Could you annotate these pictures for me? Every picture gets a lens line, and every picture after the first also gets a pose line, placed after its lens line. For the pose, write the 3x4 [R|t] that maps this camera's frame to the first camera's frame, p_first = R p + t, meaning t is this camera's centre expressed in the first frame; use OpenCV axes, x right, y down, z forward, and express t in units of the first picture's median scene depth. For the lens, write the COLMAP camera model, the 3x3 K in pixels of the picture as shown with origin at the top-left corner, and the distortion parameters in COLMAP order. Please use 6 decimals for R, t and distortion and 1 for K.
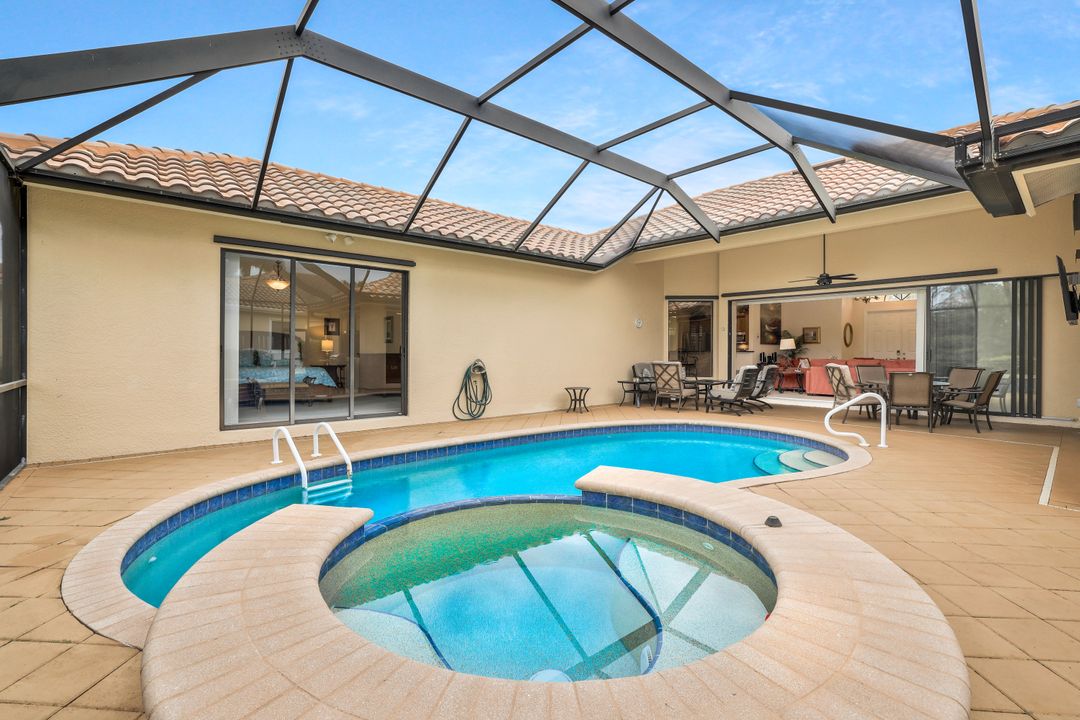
lens RADIAL K [[474.9, 0, 534.4], [0, 474.9, 352.0], [0, 0, 1]] dist [-0.042459, 0.020009]
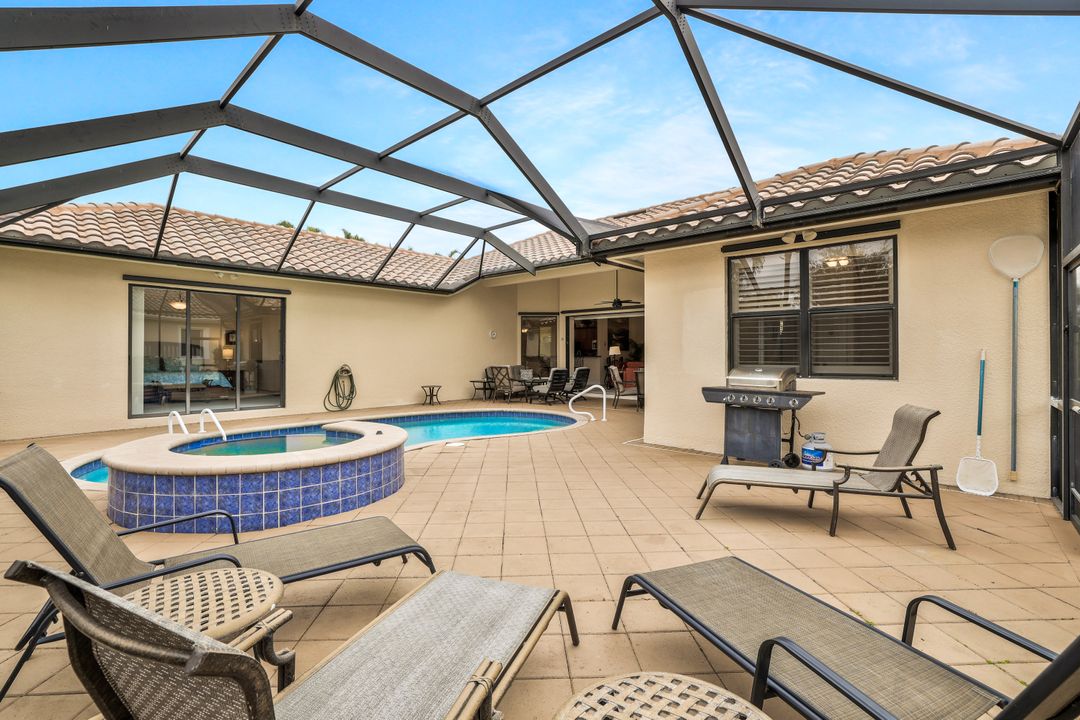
lens RADIAL K [[474.9, 0, 534.4], [0, 474.9, 352.0], [0, 0, 1]] dist [-0.042459, 0.020009]
pose [[0.992132, -0.004906, 0.125099, 0.236216], [0.006046, 0.999944, -0.008733, -0.004403], [-0.125049, 0.009421, 0.992106, -0.349615]]
